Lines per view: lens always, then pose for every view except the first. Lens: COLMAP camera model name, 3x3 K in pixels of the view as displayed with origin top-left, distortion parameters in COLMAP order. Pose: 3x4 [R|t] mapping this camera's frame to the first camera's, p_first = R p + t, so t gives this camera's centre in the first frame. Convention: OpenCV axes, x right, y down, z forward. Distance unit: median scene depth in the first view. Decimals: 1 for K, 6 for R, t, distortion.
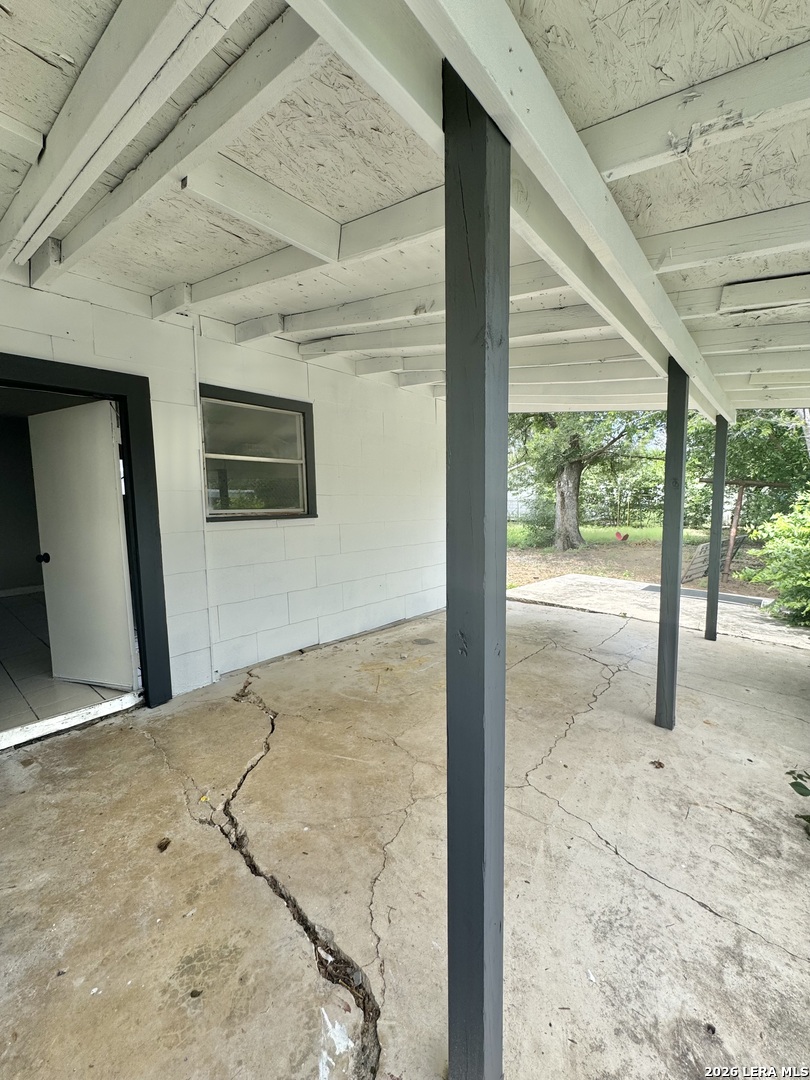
lens RADIAL K [[435.0, 0, 405.0], [0, 435.0, 540.0], [0, 0, 1]] dist [-0.003741, 0.000317]
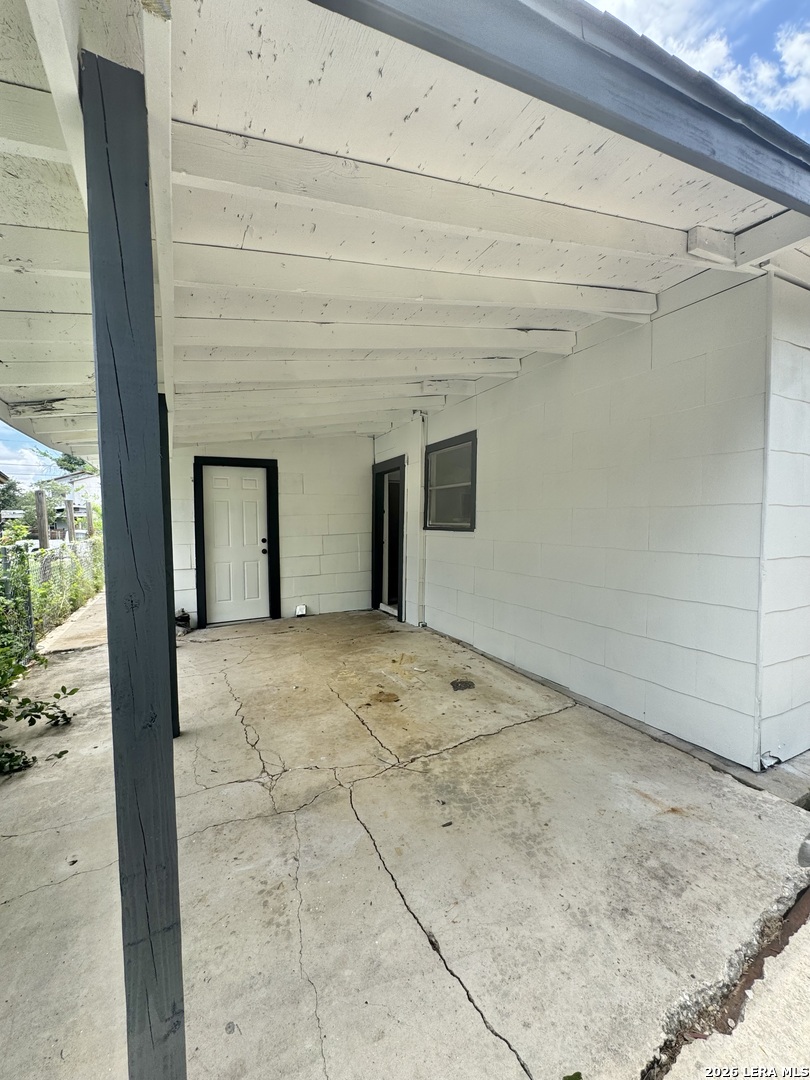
lens RADIAL K [[435.0, 0, 405.0], [0, 435.0, 540.0], [0, 0, 1]] dist [-0.003741, 0.000317]
pose [[-0.361235, 0.059719, -0.930560, 1.012671], [-0.069036, 0.993496, 0.090557, -0.134355], [0.929916, 0.096955, -0.354763, 1.396073]]
